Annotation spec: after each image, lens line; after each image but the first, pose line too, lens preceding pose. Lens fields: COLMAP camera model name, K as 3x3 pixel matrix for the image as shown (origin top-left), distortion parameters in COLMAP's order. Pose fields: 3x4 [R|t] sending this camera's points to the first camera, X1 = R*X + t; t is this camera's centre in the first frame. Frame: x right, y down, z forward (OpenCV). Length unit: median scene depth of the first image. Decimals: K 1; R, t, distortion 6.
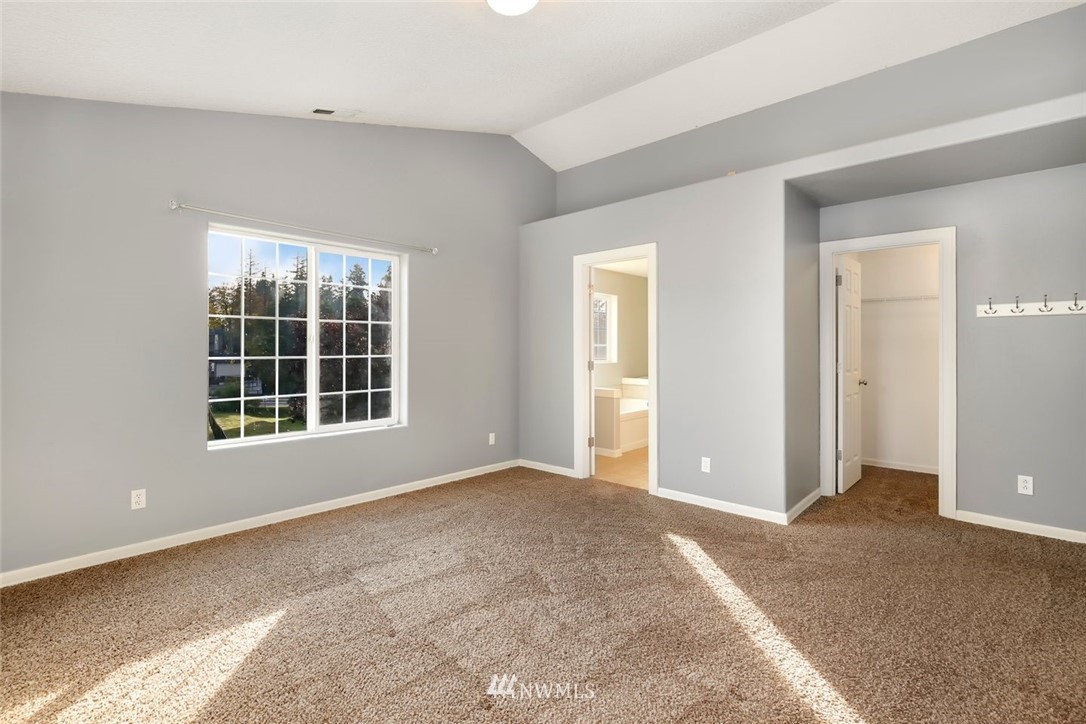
lens RADIAL K [[499.2, 0, 537.8], [0, 499.2, 355.4], [0, 0, 1]] dist [-0.001518, -0.000424]
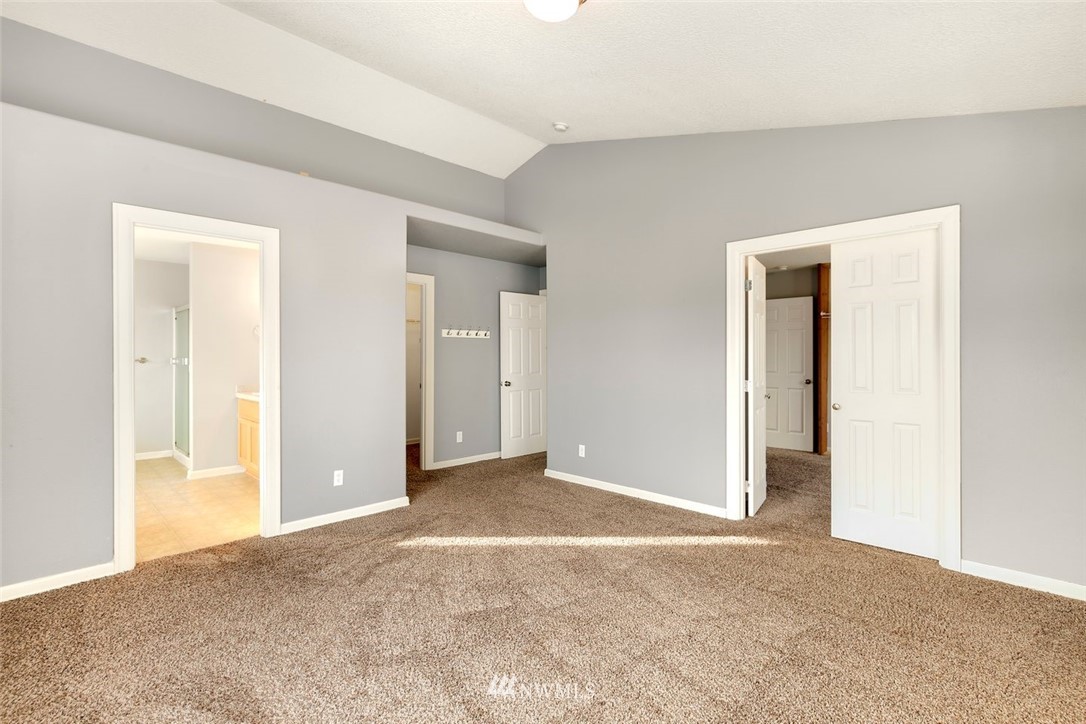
lens RADIAL K [[499.2, 0, 539.9], [0, 499.2, 359.3], [0, 0, 1]] dist [-0.001518, -0.000424]
pose [[0.029543, -0.009050, 0.999523, -0.765603], [0.004383, 0.999951, 0.008924, -0.021288], [-0.999554, 0.004117, 0.029581, 0.720780]]
